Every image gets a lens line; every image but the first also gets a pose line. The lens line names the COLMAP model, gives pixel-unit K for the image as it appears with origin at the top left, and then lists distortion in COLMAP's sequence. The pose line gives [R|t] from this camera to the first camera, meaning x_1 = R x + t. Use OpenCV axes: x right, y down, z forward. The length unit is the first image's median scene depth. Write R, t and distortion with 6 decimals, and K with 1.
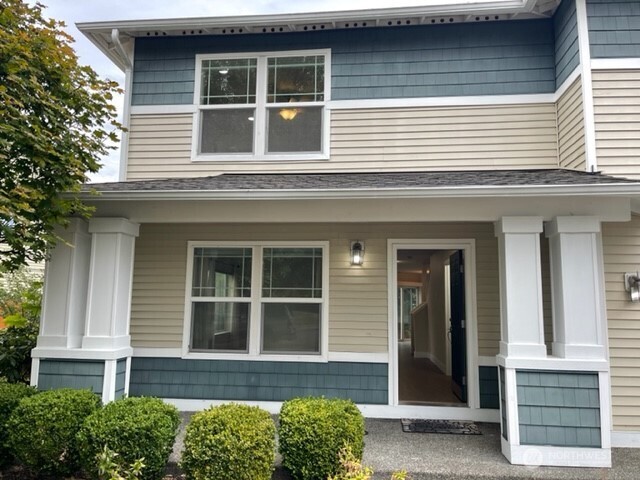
lens RADIAL K [[484.7, 0, 318.0], [0, 484.7, 239.5], [0, 0, 1]] dist [0.084555, -0.108471]
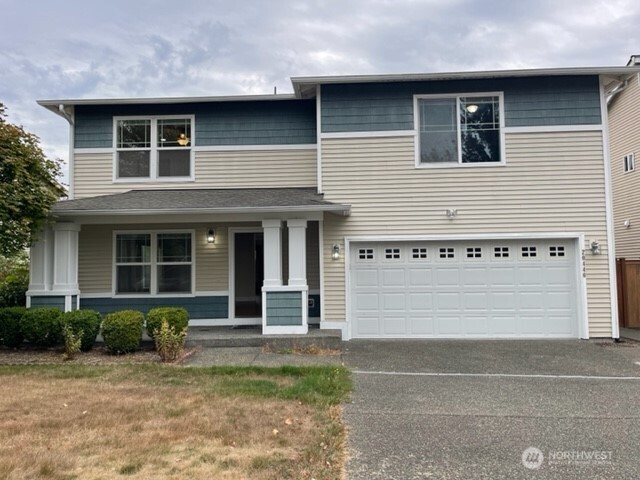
lens RADIAL K [[488.0, 0, 319.3], [0, 488.0, 235.8], [0, 0, 1]] dist [0.032835, -0.000704]
pose [[0.997621, -0.024938, 0.064263, 0.353165], [0.020525, 0.997444, 0.068436, -0.082953], [-0.065805, -0.066954, 0.995584, -0.776670]]
